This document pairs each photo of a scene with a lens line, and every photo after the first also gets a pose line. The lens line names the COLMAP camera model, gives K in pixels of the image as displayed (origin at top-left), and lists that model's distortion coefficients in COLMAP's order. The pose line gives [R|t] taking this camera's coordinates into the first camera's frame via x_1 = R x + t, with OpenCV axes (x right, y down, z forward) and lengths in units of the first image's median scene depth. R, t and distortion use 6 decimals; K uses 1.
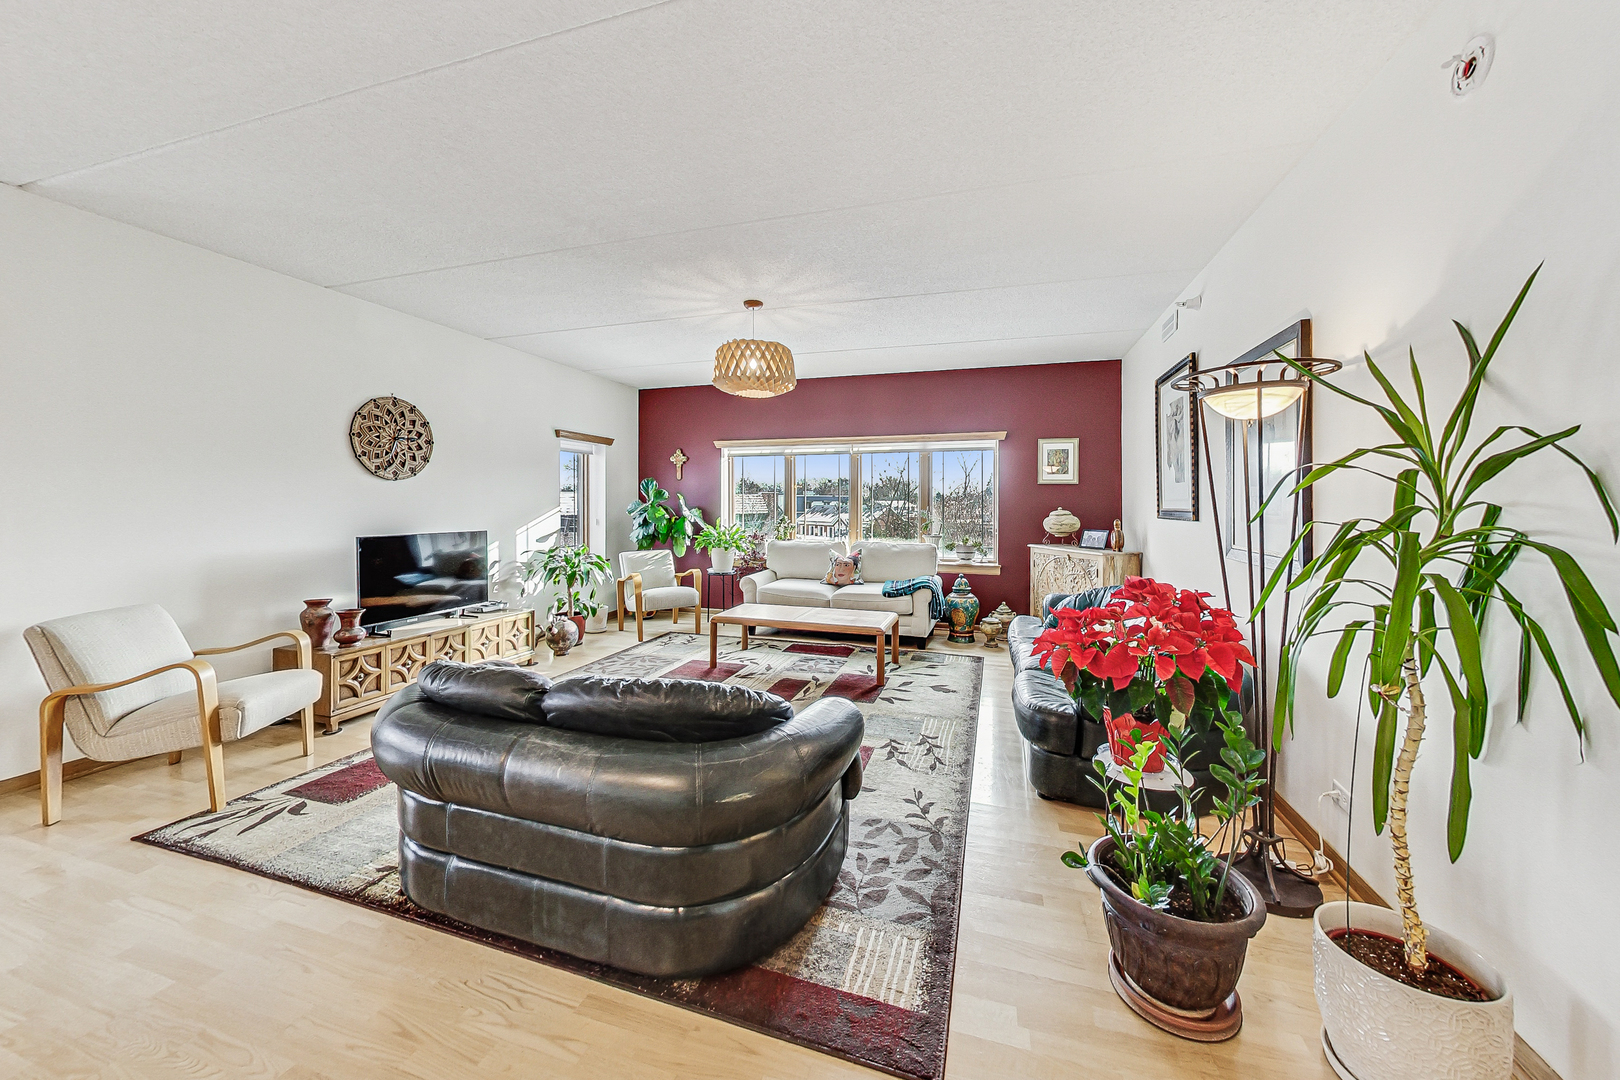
lens RADIAL K [[592.2, 0, 817.6], [0, 592.2, 502.0], [0, 0, 1]] dist [0.000666, 0.000070]
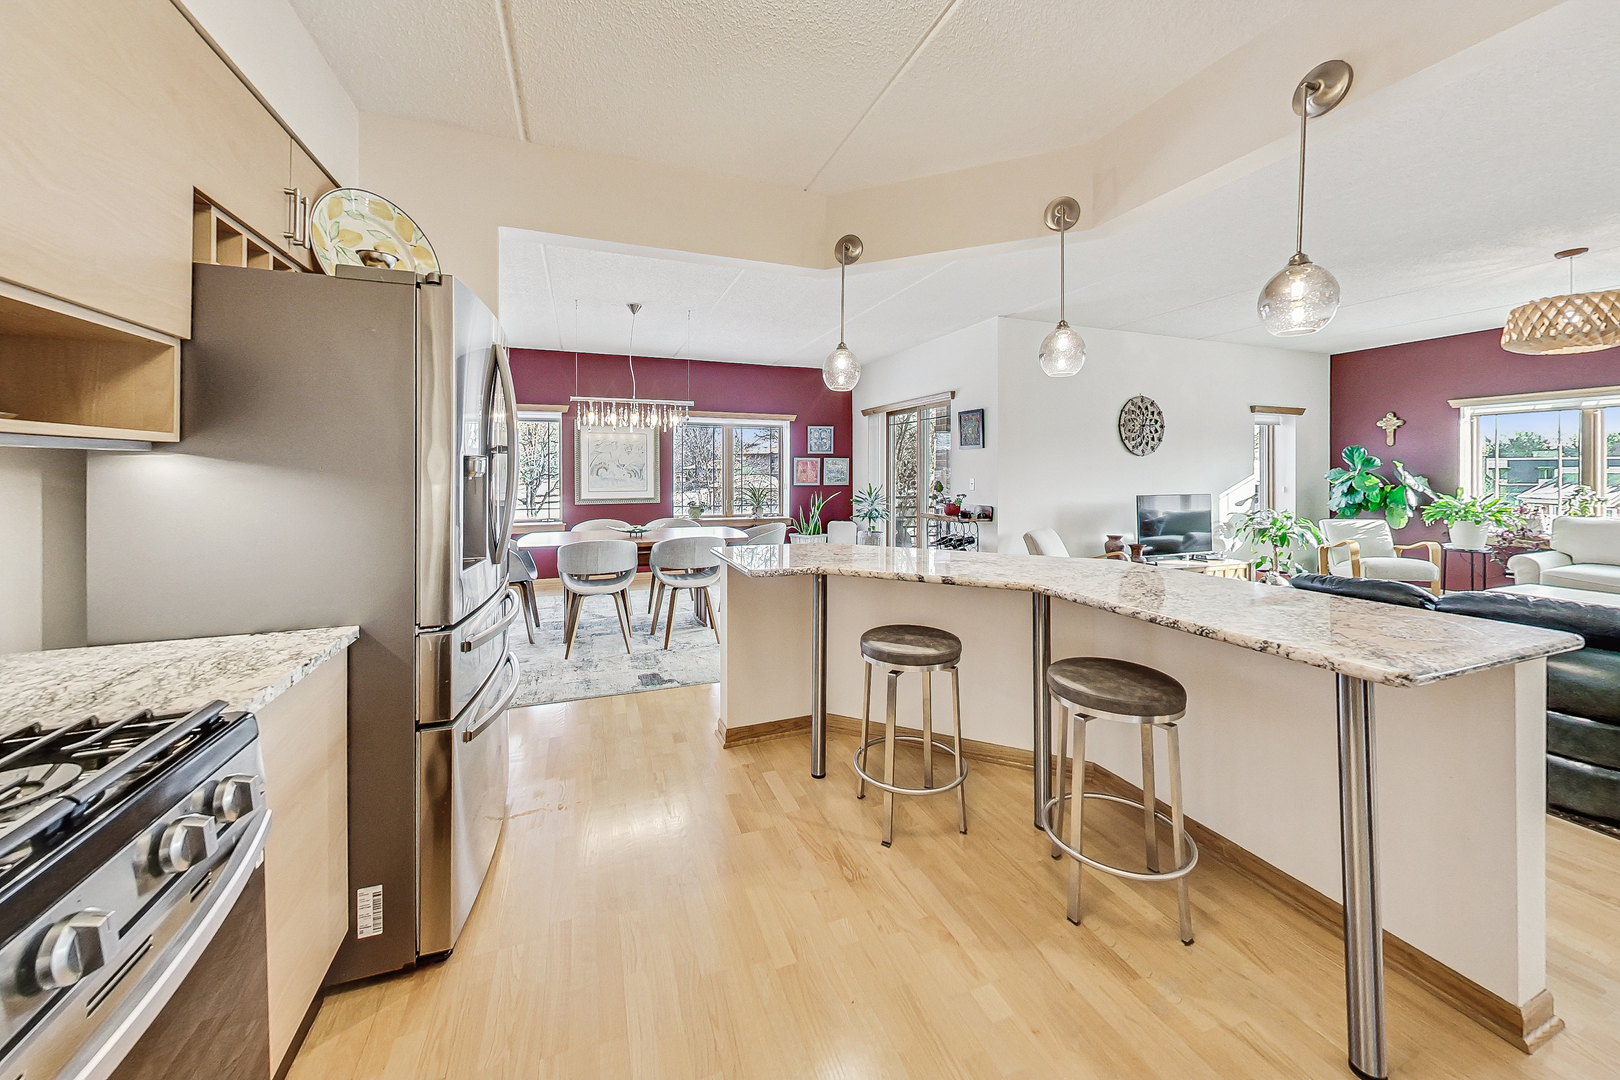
lens RADIAL K [[586.3, 0, 812.0], [0, 586.3, 474.7], [0, 0, 1]] dist [0.003213, 0.000349]
pose [[0.616146, -0.000309, -0.787632, -0.080813], [0.006784, 0.999965, 0.004914, -0.003443], [0.787603, -0.008371, 0.616127, -0.342760]]
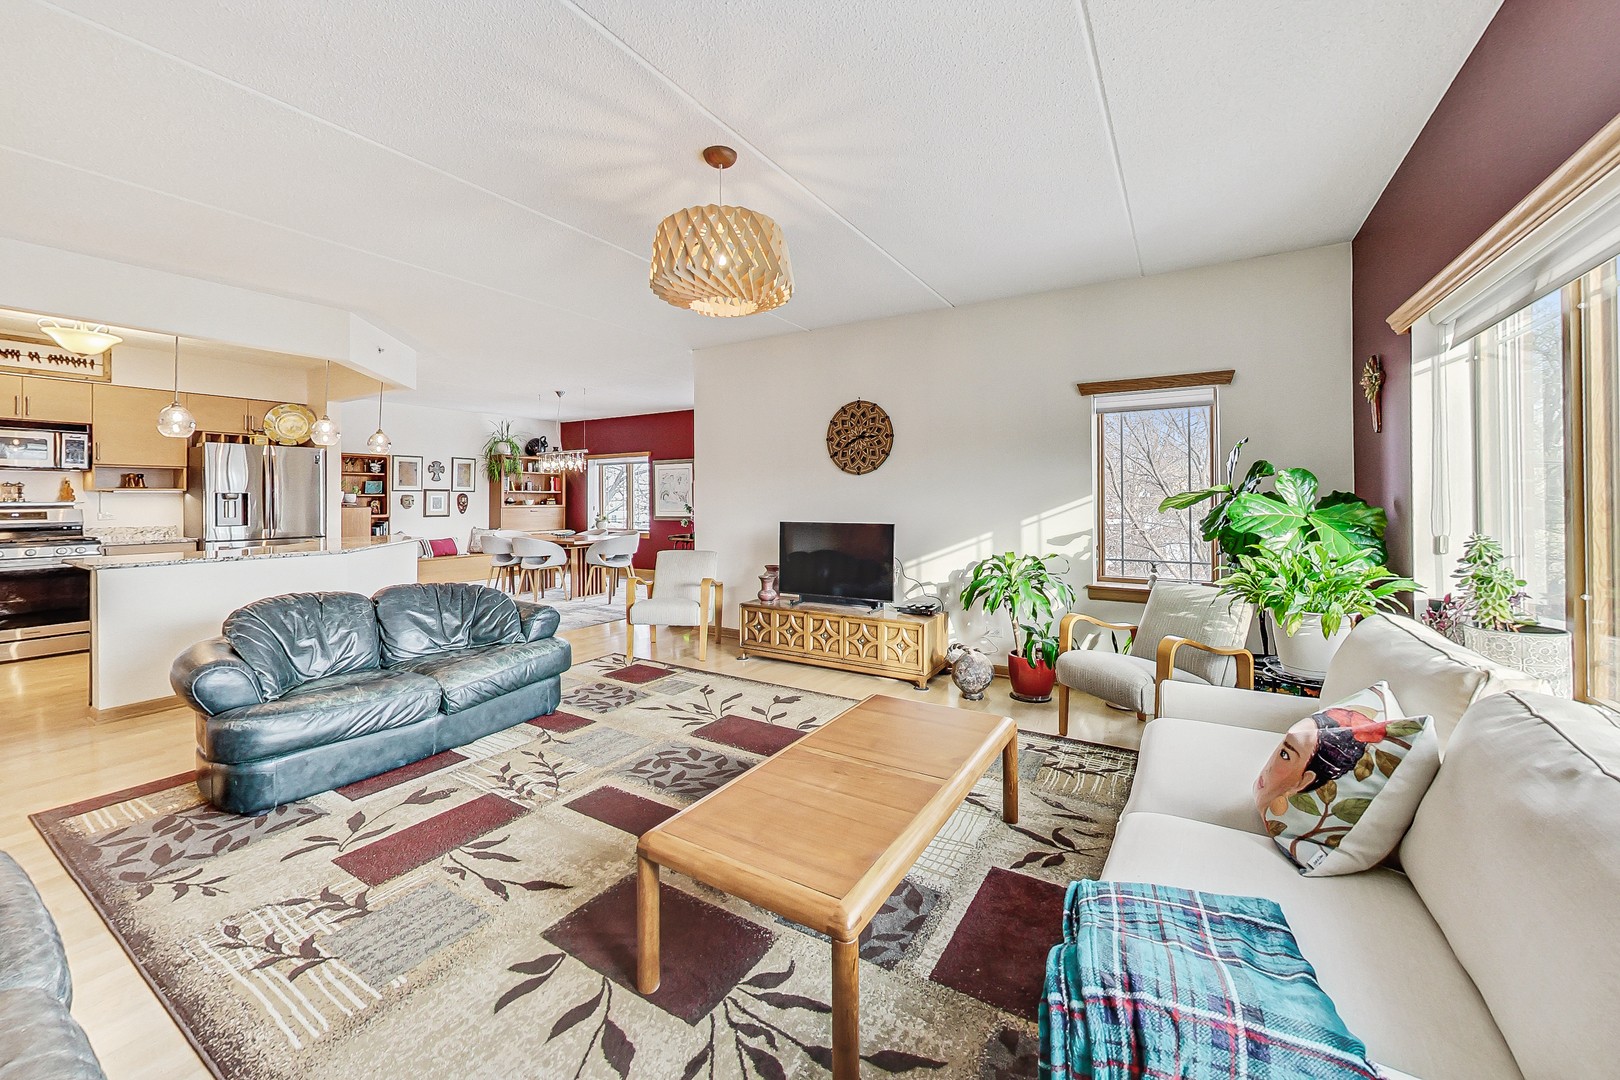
lens RADIAL K [[624.4, 0, 790.1], [0, 624.4, 497.6], [0, 0, 1]] dist [0.001735, 0.000293]
pose [[-0.269453, -0.002713, -0.963010, 0.339802], [0.009184, 0.999943, -0.005386, 0.008314], [0.962970, -0.010296, -0.269413, 0.892248]]
